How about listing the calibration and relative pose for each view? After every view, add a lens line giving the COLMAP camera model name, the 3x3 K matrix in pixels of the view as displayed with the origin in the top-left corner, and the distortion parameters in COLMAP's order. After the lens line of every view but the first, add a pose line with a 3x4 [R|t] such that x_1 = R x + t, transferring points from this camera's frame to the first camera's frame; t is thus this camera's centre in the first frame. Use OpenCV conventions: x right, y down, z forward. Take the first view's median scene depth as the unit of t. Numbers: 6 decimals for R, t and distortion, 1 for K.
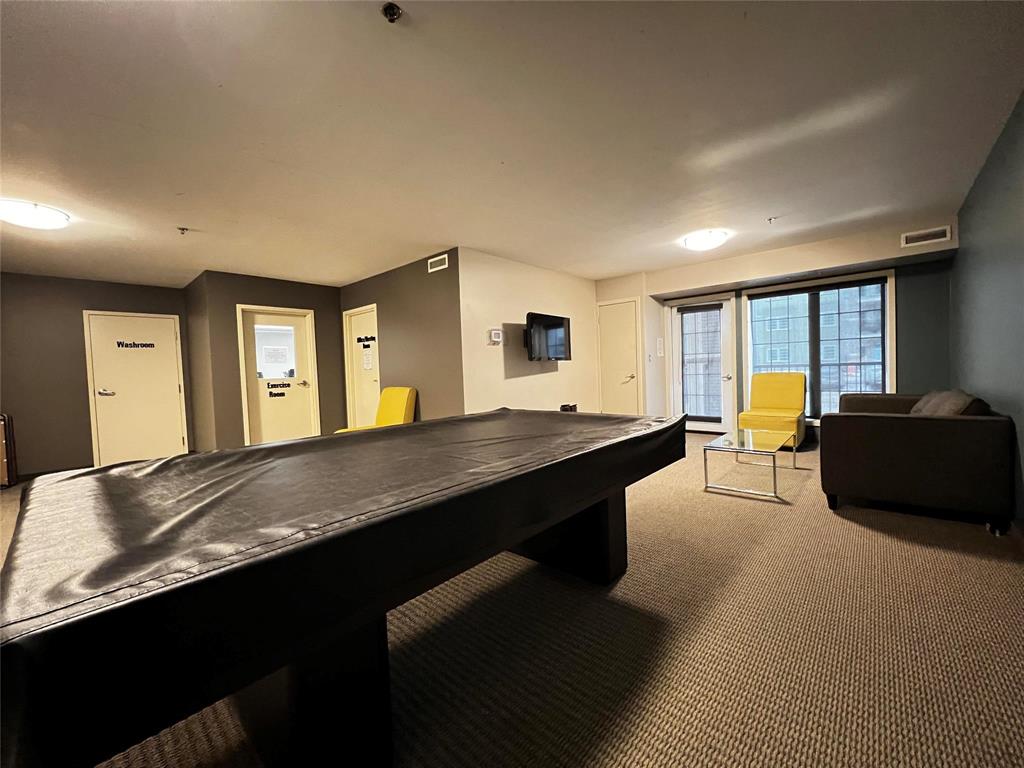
lens RADIAL K [[408.0, 0, 508.4], [0, 408.0, 382.3], [0, 0, 1]] dist [-0.000636, 0.000239]
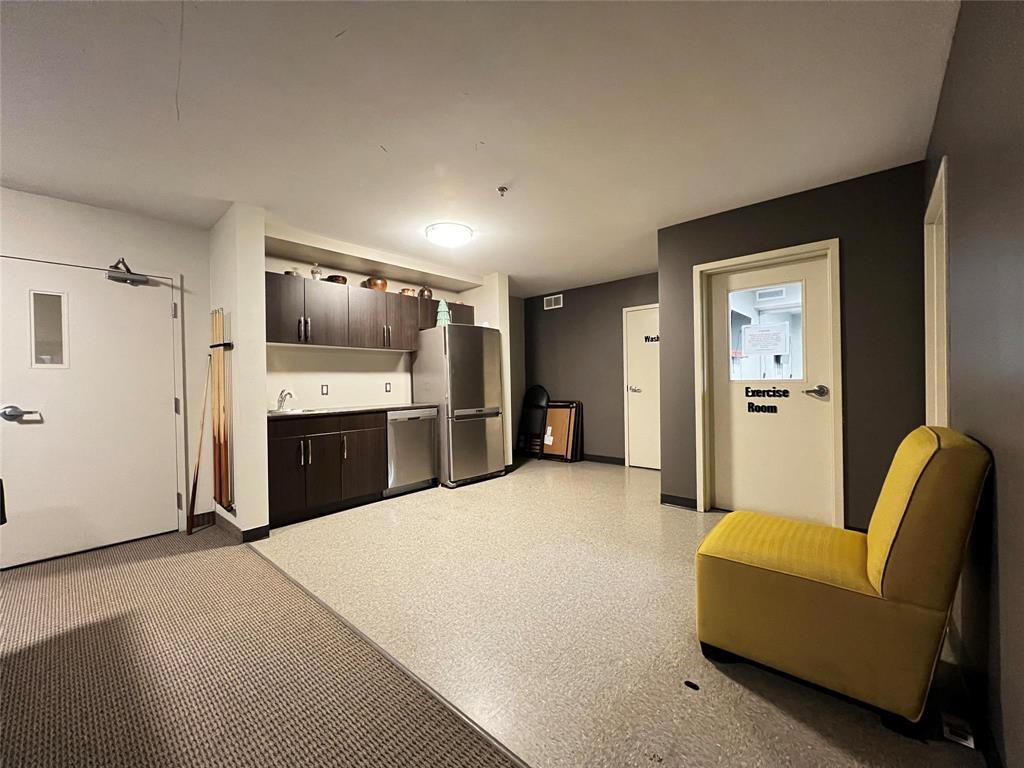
lens RADIAL K [[408.0, 0, 508.4], [0, 408.0, 382.3], [0, 0, 1]] dist [-0.000636, 0.000239]
pose [[0.005041, 0.041056, -0.999144, -0.000167], [-0.017142, 0.999014, 0.040964, -0.015167], [0.999840, 0.016920, 0.005739, 0.405812]]
